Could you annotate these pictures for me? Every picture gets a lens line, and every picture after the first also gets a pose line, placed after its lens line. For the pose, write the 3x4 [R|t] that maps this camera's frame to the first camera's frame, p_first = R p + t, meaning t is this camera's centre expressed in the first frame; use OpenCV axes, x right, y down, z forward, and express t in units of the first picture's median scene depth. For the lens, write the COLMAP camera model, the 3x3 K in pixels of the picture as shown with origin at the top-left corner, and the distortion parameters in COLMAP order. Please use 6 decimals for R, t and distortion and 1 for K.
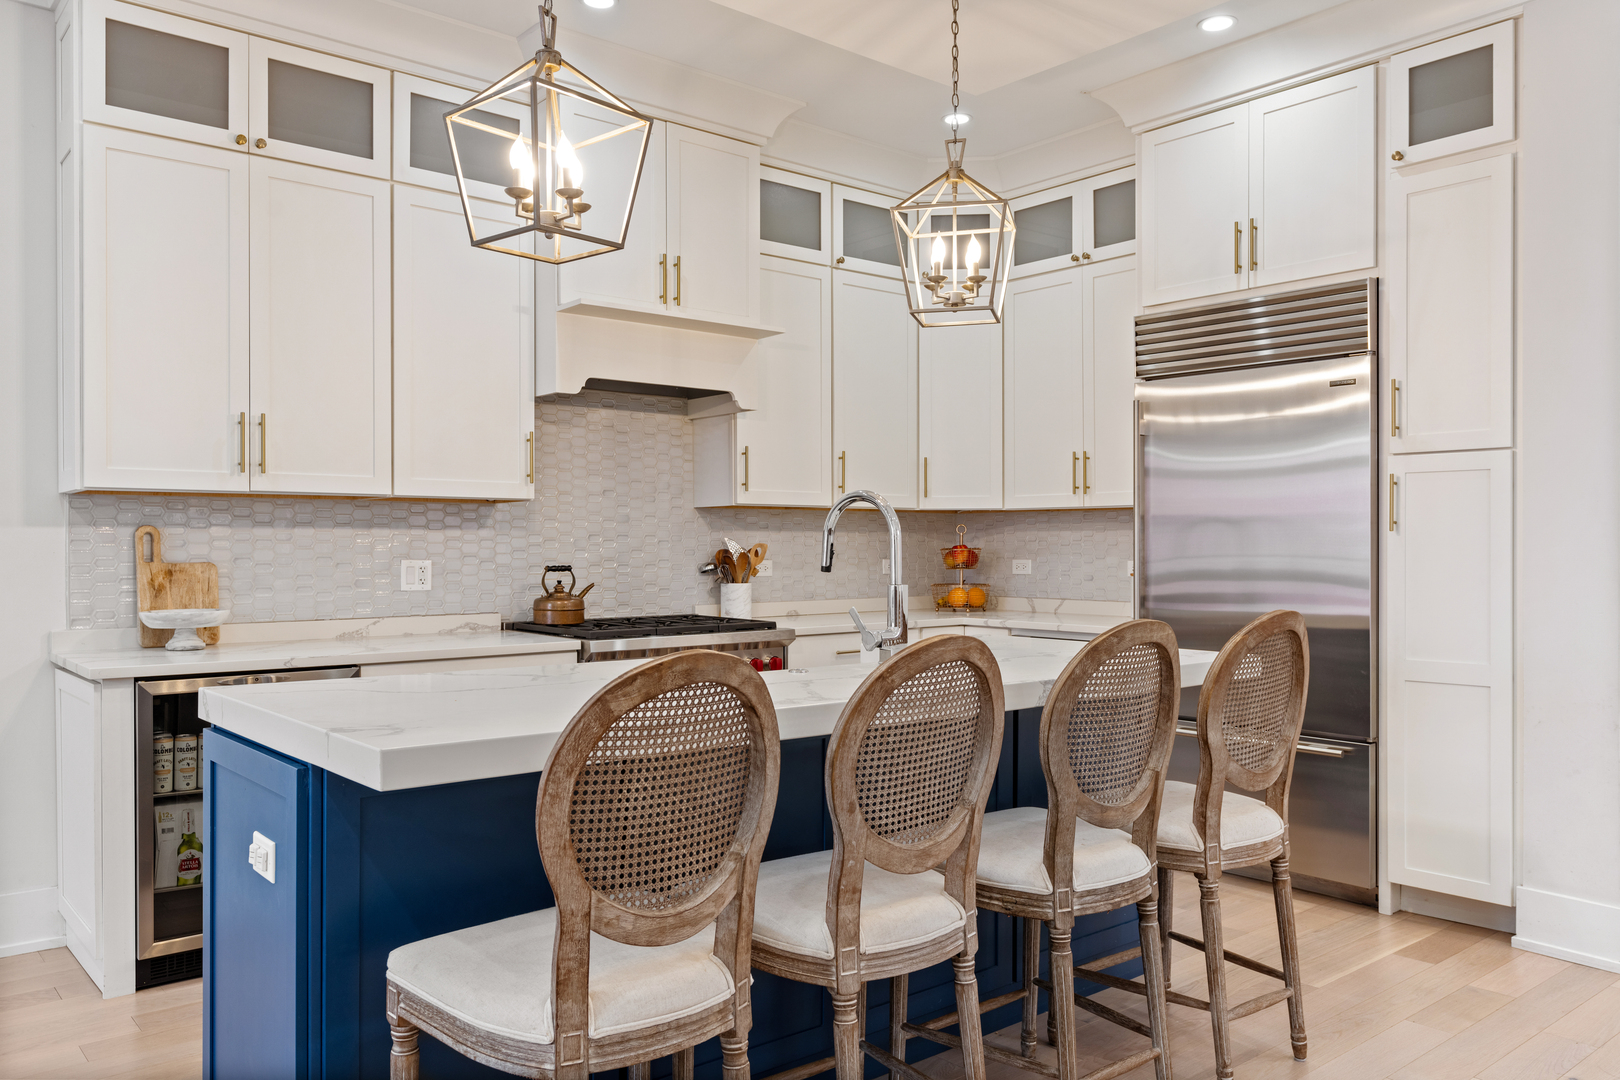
lens RADIAL K [[1220.5, 0, 801.4], [0, 1220.5, 545.4], [0, 0, 1]] dist [0.007049, 0.003027]
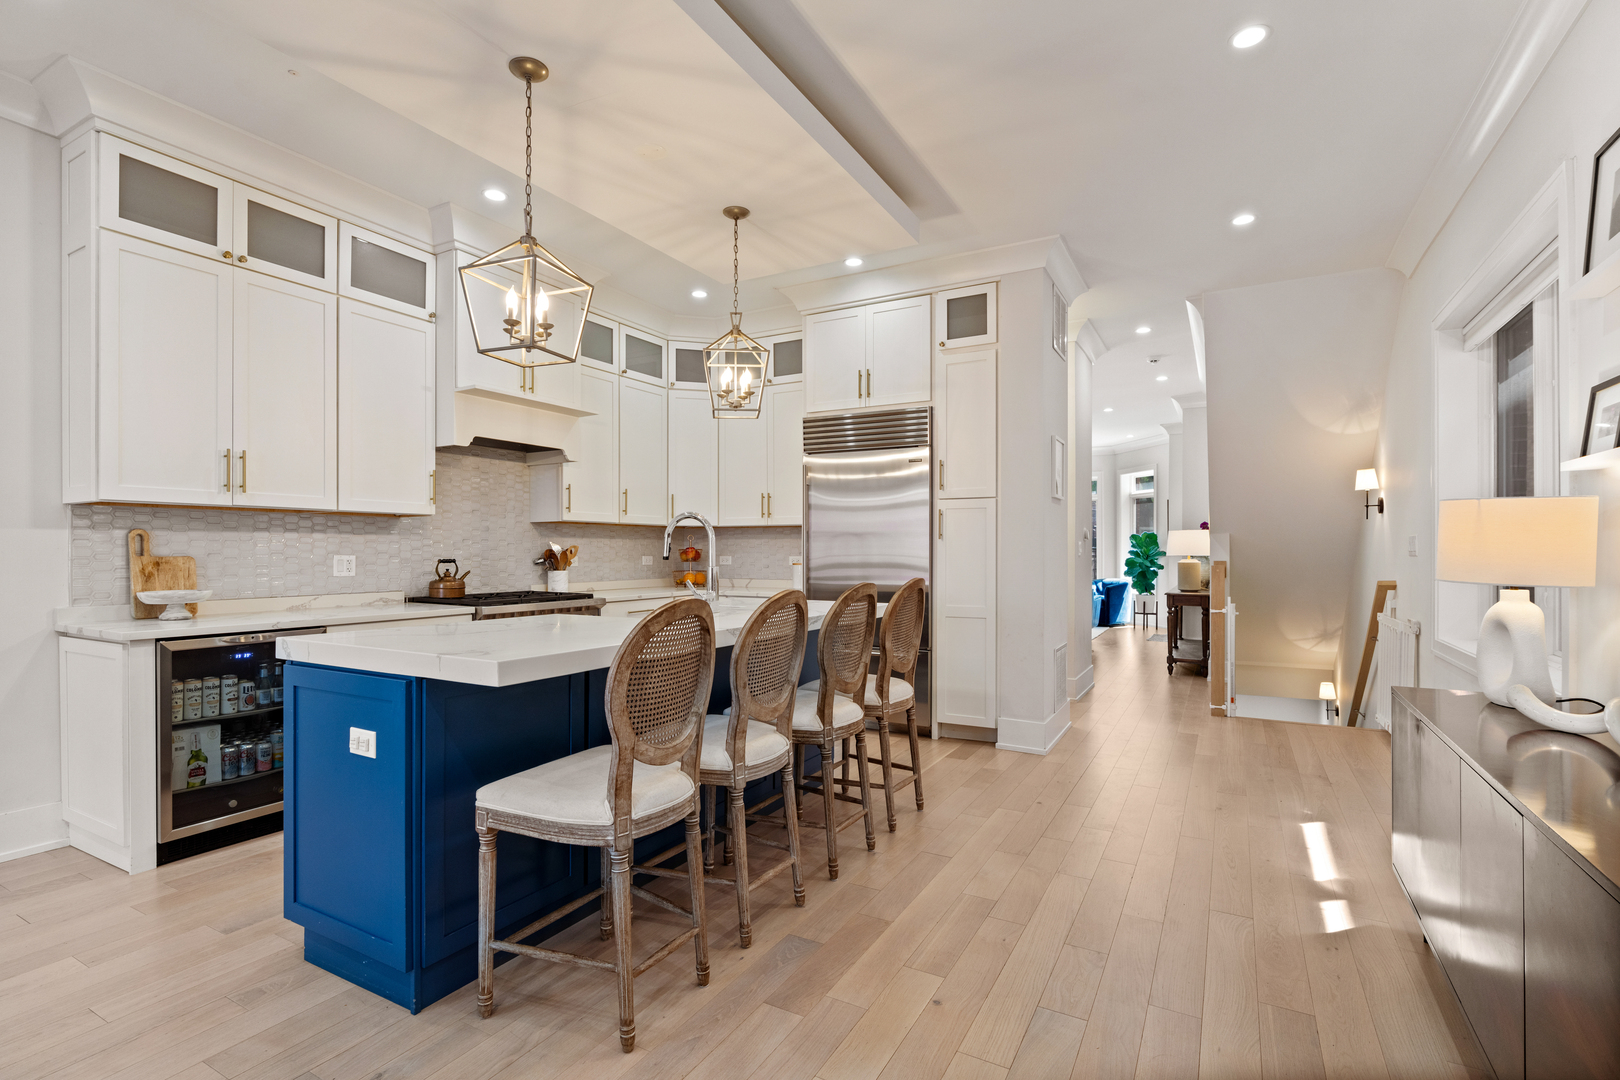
lens RADIAL K [[766.3, 0, 801.7], [0, 766.3, 550.8], [0, 0, 1]] dist [-0.008250, 0.004074]
pose [[0.936239, 0.001118, 0.351362, -0.121661], [-0.000851, 0.999999, -0.000912, 0.006869], [-0.351363, 0.000555, 0.936239, -0.041695]]
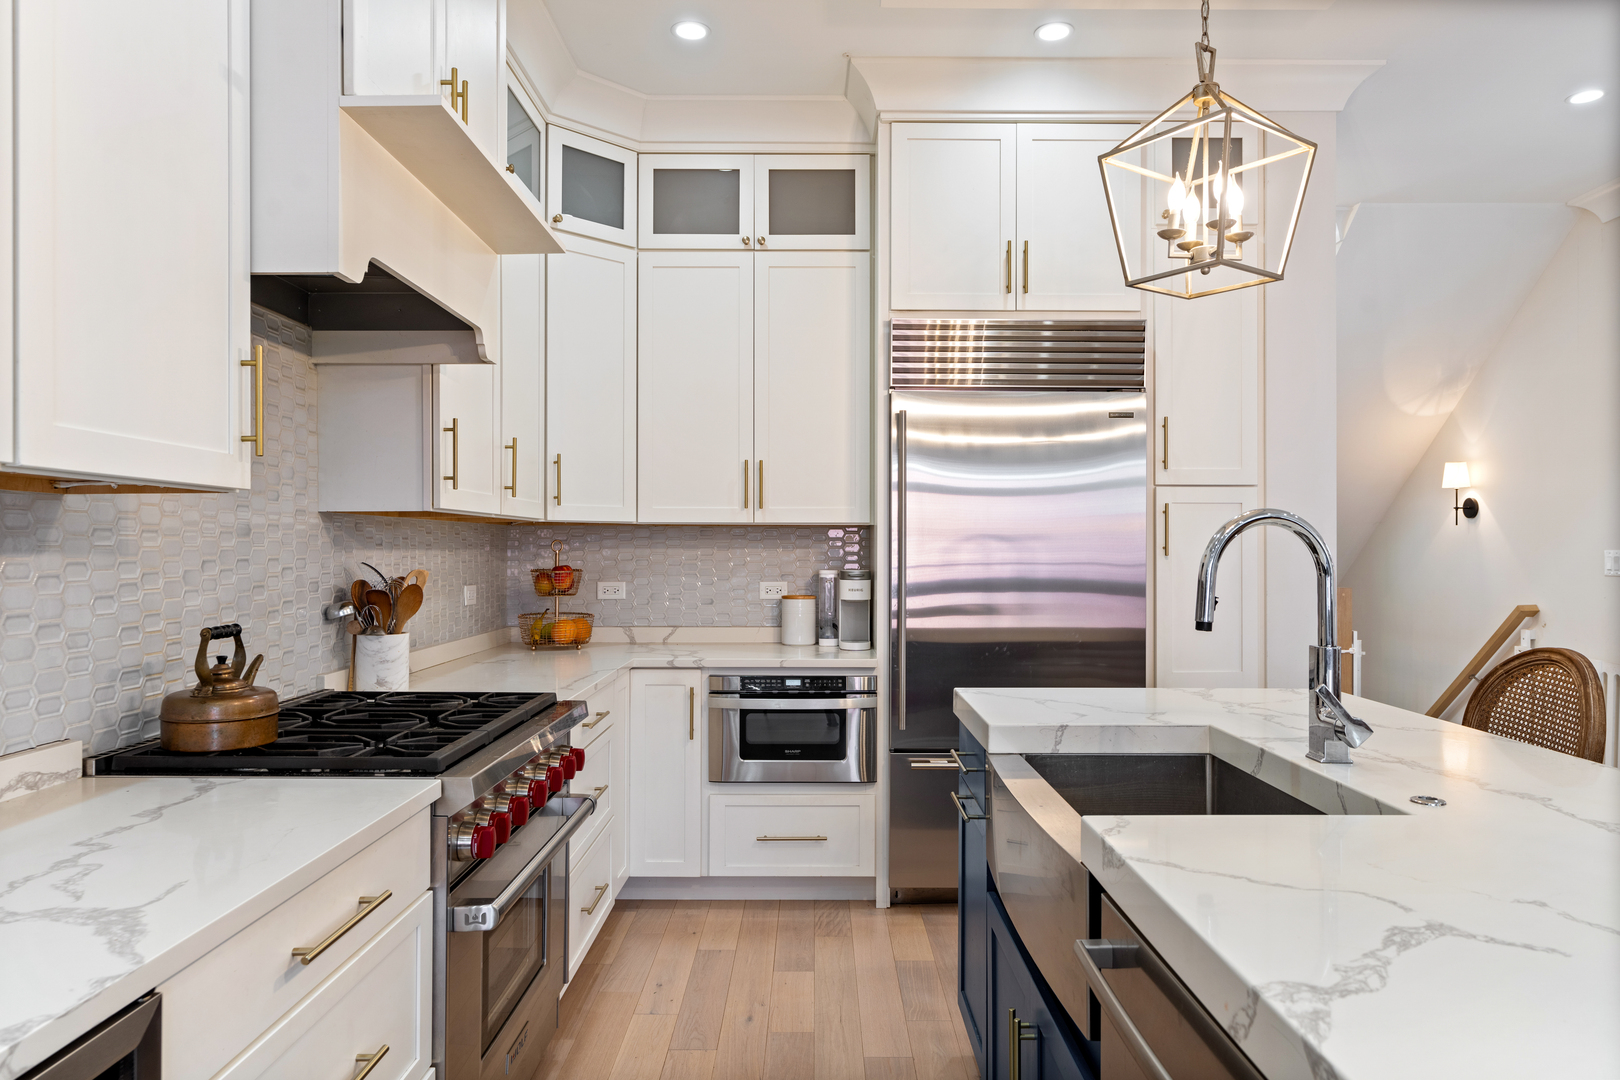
lens RADIAL K [[1048.8, 0, 821.3], [0, 1048.8, 544.4], [0, 0, 1]] dist [0.008909, -0.004263]
pose [[0.635608, 0.003736, 0.772003, -0.375939], [-0.001323, 0.999992, -0.003751, -0.015277], [-0.772011, 0.001363, 0.635608, 0.550159]]
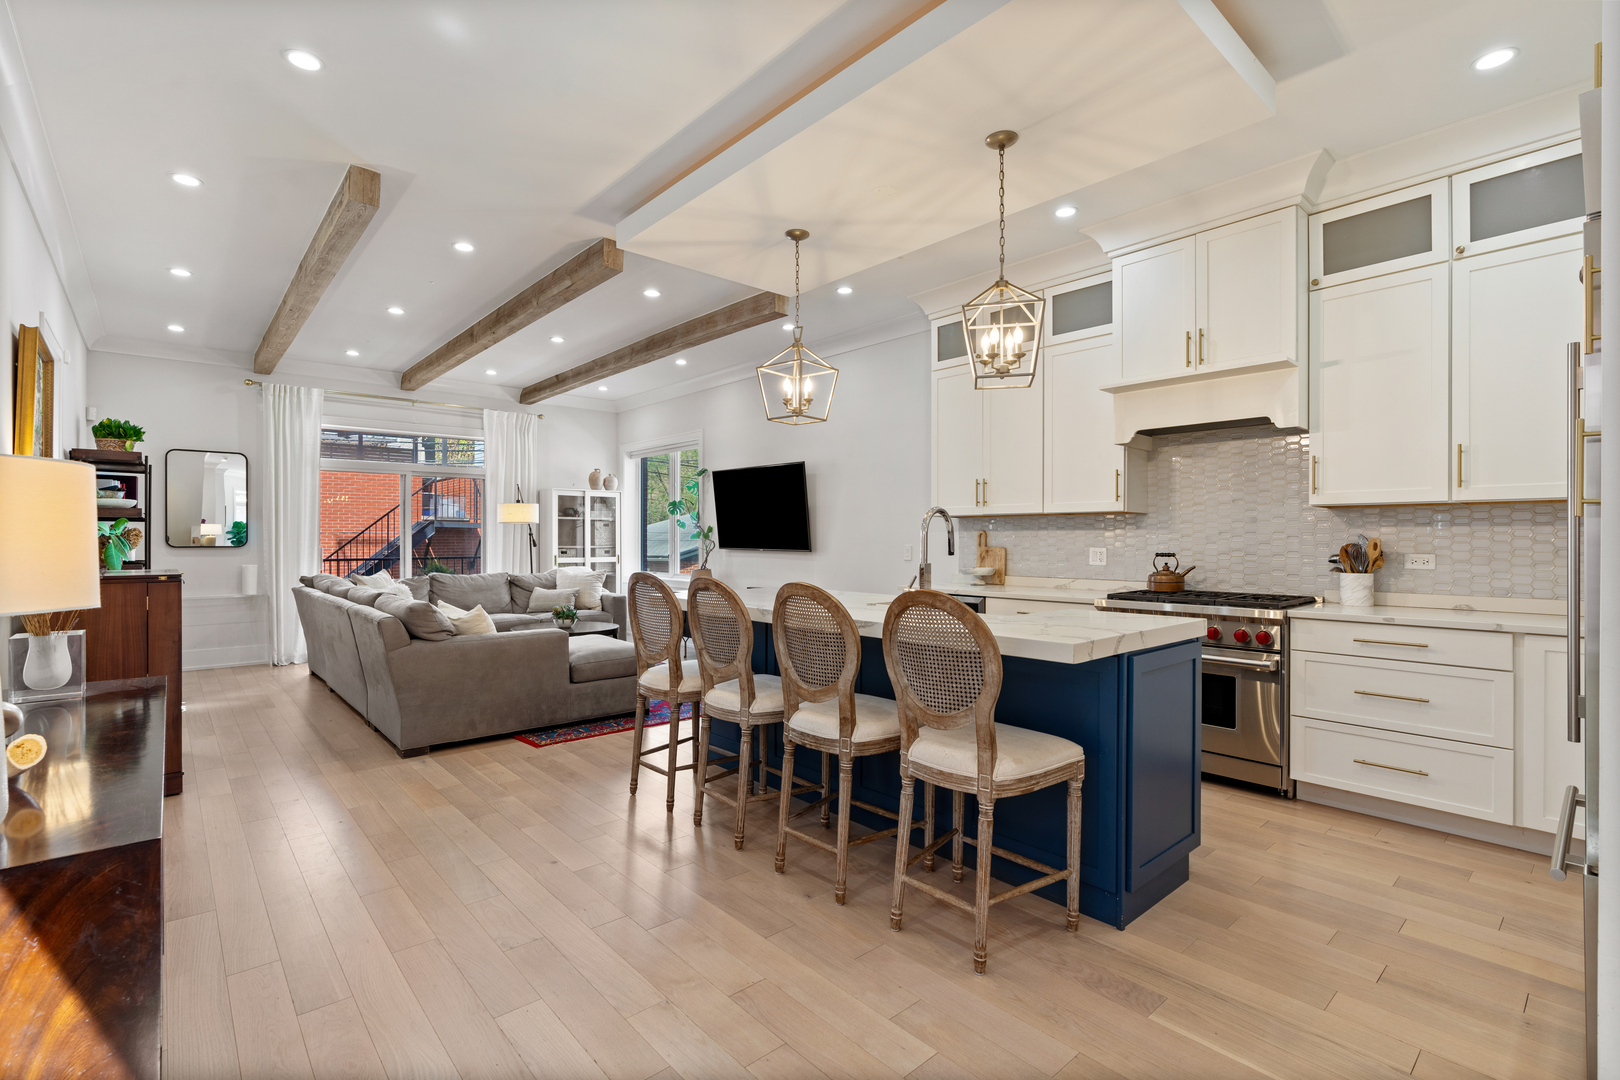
lens RADIAL K [[741.0, 0, 797.3], [0, 741.0, 536.4], [0, 0, 1]] dist [-0.007629, 0.003379]
pose [[0.018195, -0.003006, -0.999830, 0.717475], [-0.002041, 0.999993, -0.003044, -0.000136], [0.999832, 0.002096, 0.018189, 0.530842]]
